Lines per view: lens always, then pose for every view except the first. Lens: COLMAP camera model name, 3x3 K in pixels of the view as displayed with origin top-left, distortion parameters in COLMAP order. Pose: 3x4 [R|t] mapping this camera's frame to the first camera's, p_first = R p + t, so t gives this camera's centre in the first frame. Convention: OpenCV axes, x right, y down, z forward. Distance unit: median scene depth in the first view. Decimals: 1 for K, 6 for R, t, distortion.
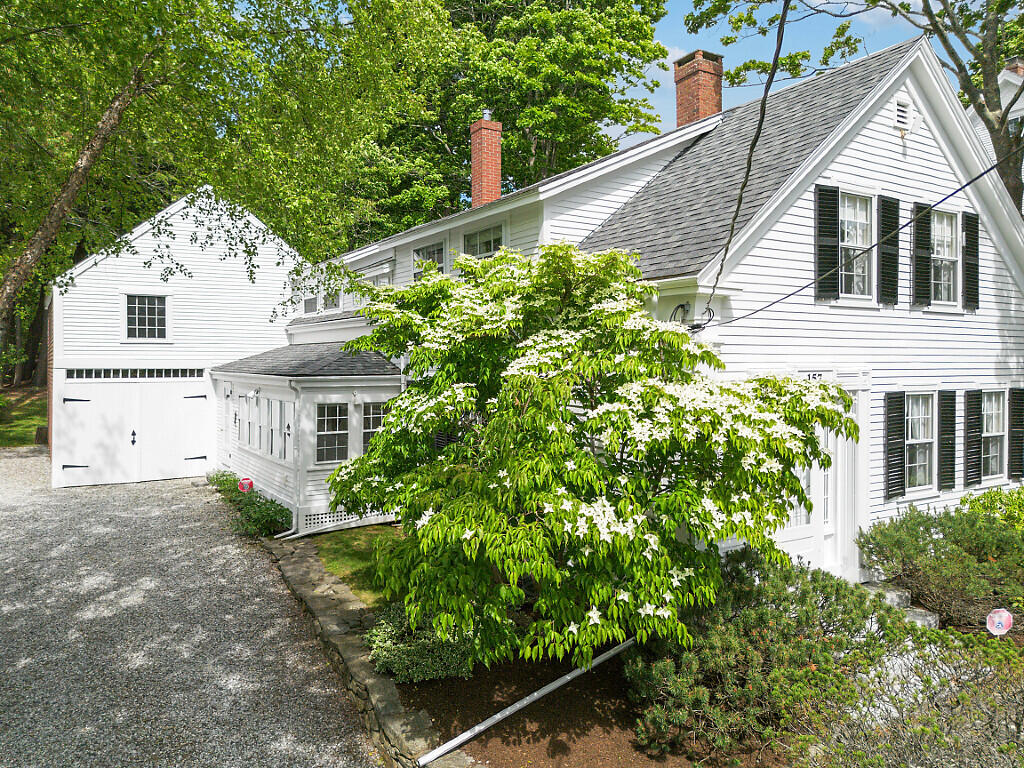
lens RADIAL K [[727.9, 0, 508.1], [0, 727.9, 368.3], [0, 0, 1]] dist [0.045015, -0.010433]
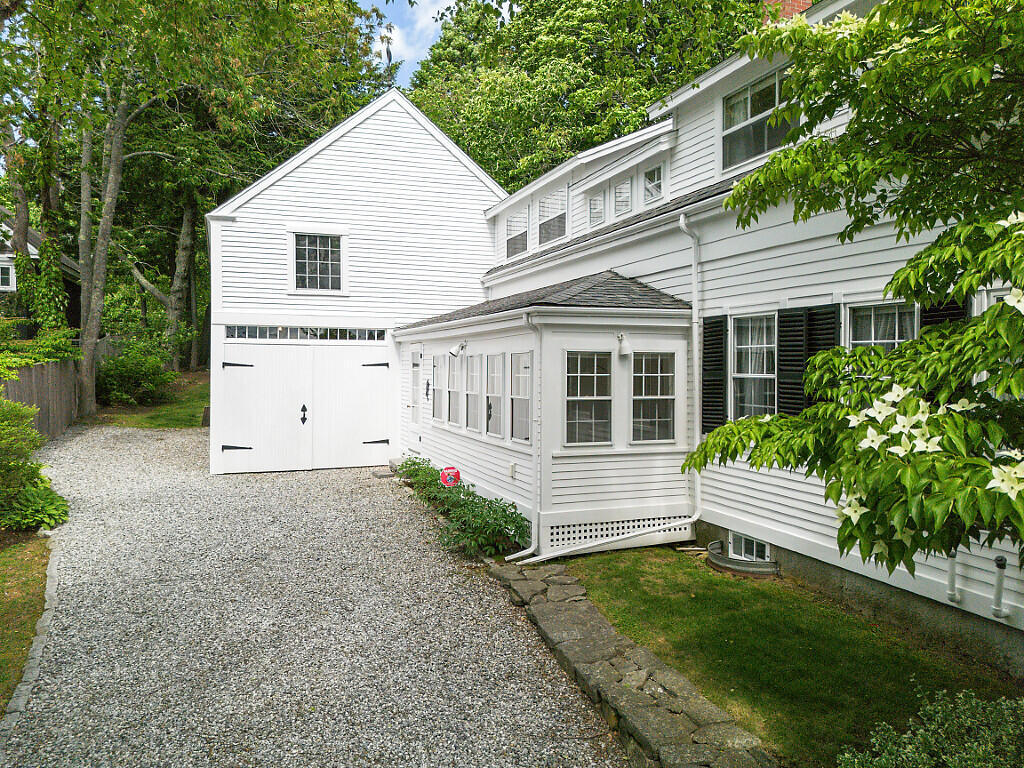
lens RADIAL K [[727.9, 0, 511.0], [0, 727.9, 379.9], [0, 0, 1]] dist [0.045015, -0.010433]
pose [[0.980511, 0.002280, -0.196449, -0.180912], [-0.000298, 0.999949, 0.010116, 0.065309], [0.196462, -0.009861, 0.980462, 0.363917]]
